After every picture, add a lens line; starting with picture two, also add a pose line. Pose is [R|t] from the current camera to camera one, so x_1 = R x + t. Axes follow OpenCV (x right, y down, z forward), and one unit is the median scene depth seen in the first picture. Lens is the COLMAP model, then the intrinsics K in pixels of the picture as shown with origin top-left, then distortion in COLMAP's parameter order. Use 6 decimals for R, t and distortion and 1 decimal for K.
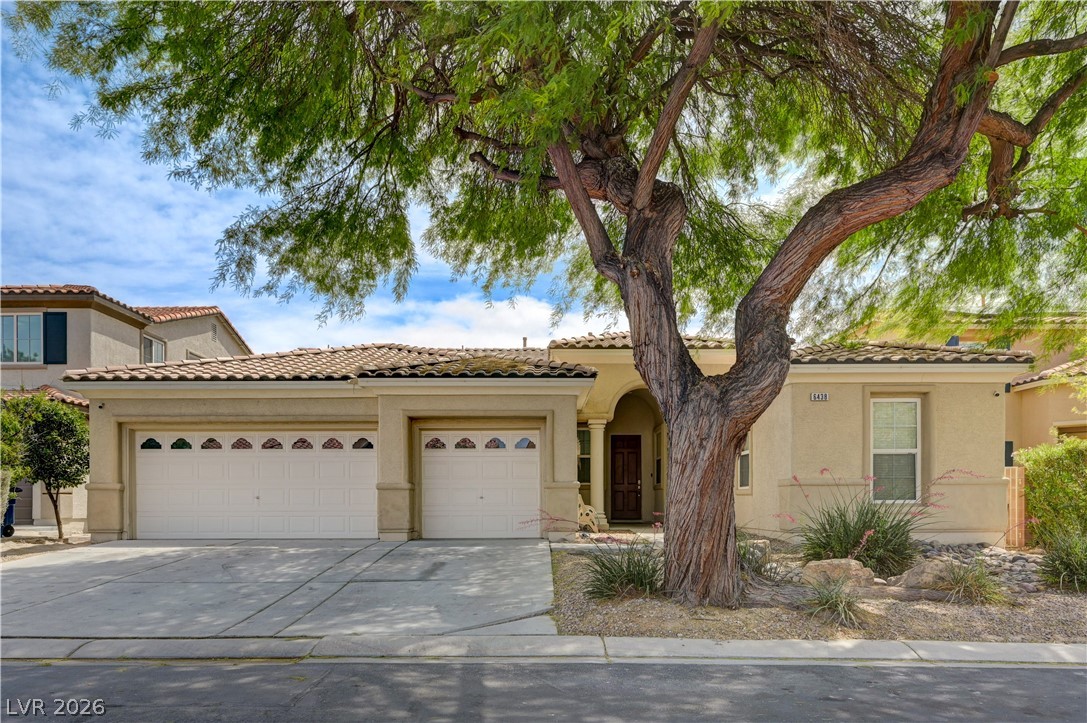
lens RADIAL K [[682.4, 0, 542.9], [0, 682.4, 501.5], [0, 0, 1]] dist [-0.002804, 0.000175]
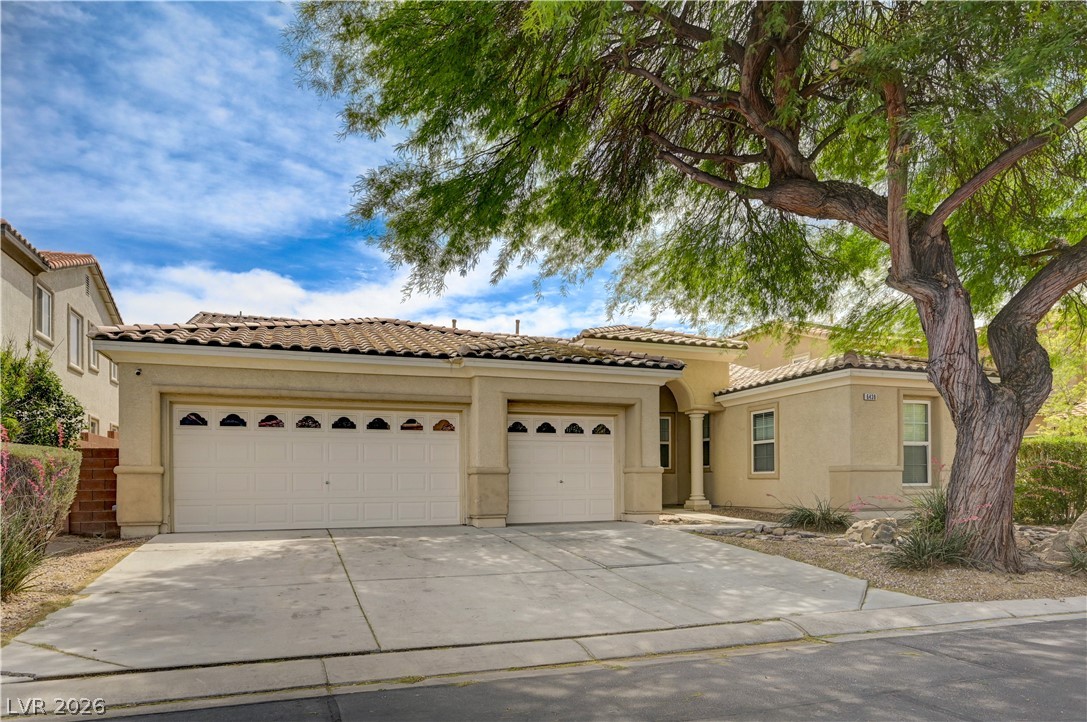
lens RADIAL K [[654.3, 0, 542.0], [0, 654.3, 479.2], [0, 0, 1]] dist [0.000658, 0.000523]
pose [[0.939438, -0.002986, 0.342706, -0.460475], [0.004365, 0.999985, -0.003254, -0.005956], [-0.342691, 0.004553, 0.939437, 0.092768]]
